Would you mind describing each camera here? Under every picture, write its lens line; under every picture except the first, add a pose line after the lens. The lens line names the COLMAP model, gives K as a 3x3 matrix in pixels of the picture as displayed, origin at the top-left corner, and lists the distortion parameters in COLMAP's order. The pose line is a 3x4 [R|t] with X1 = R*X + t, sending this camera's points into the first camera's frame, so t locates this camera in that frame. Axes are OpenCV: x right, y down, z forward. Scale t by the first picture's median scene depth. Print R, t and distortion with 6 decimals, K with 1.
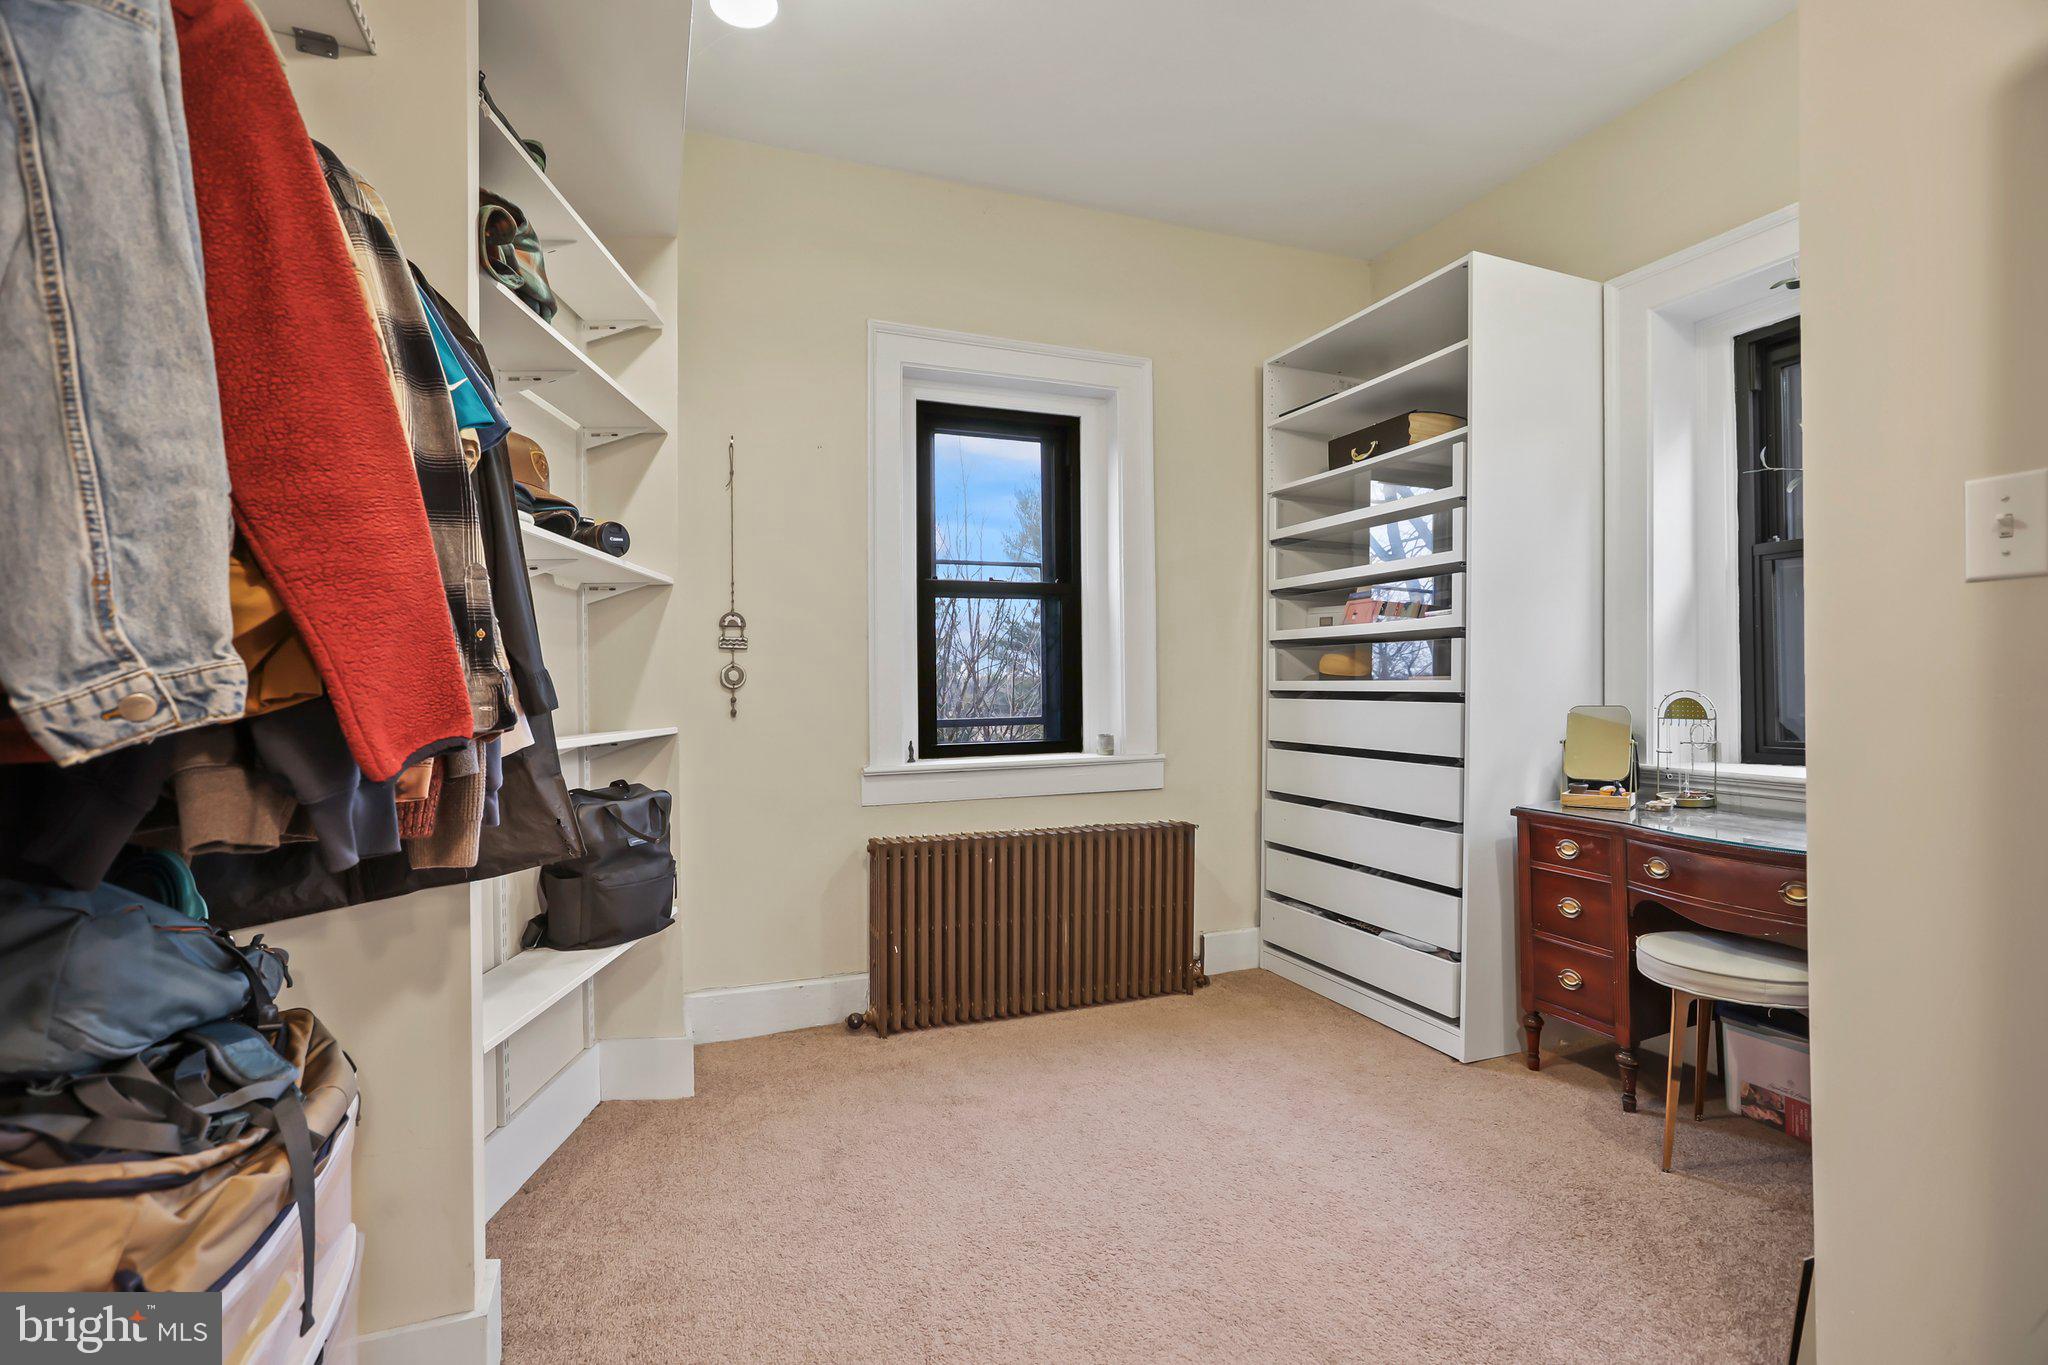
lens RADIAL K [[940.9, 0, 1023.0], [0, 940.9, 687.1], [0, 0, 1]] dist [-0.041070, 0.025619]
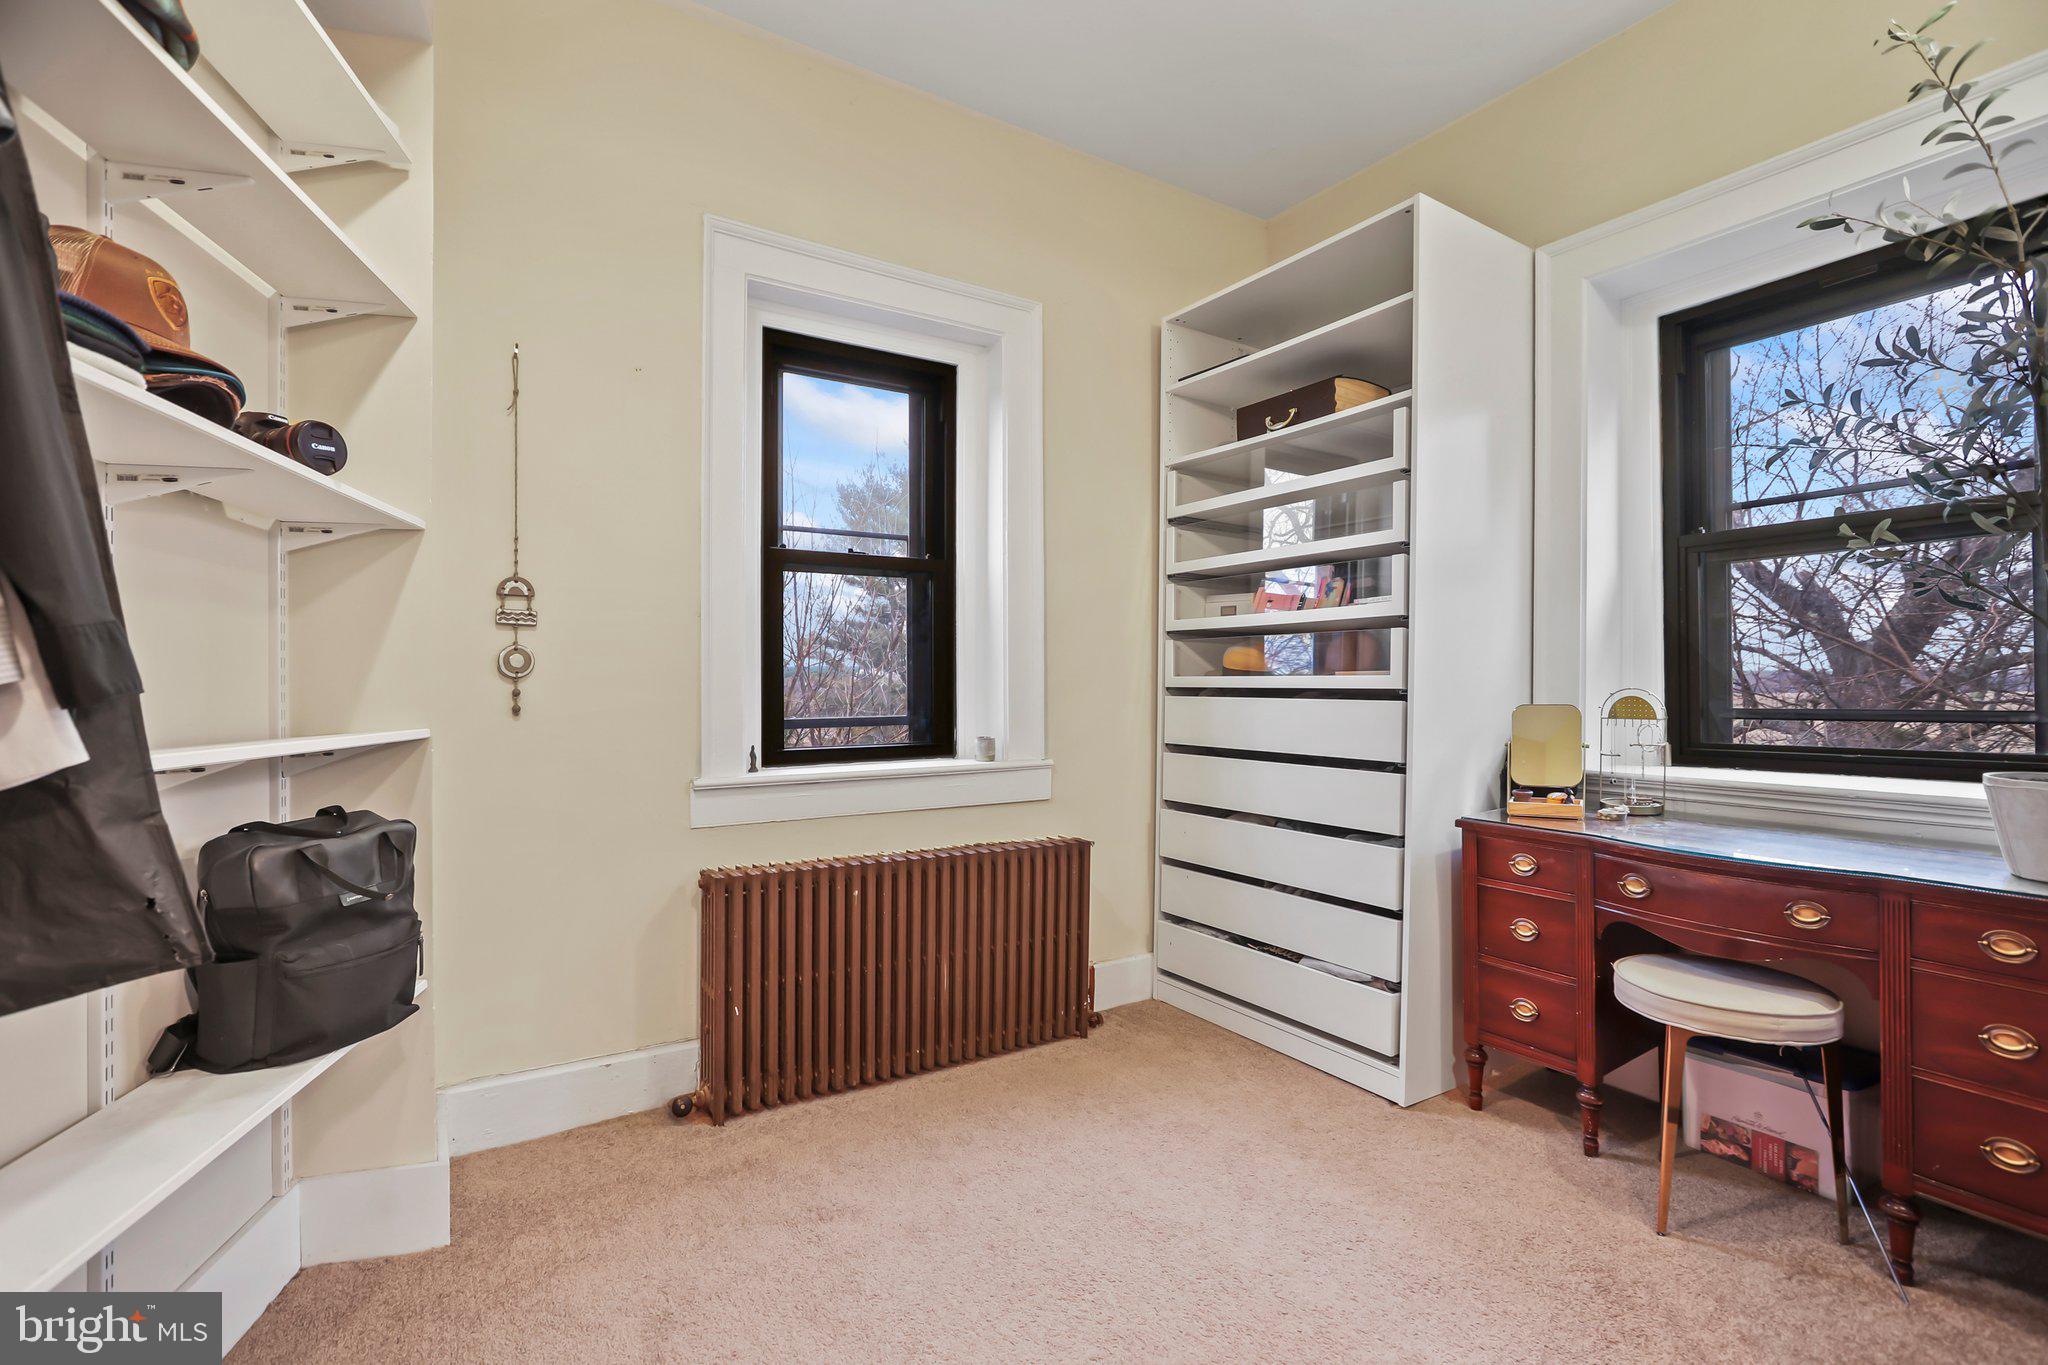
lens RADIAL K [[940.9, 0, 1023.0], [0, 940.9, 687.1], [0, 0, 1]] dist [-0.041070, 0.025619]
pose [[0.981652, 0.007432, 0.190539, -0.052547], [-0.007267, 0.999972, -0.001564, 0.007755], [-0.190545, 0.000151, 0.981678, 0.191940]]
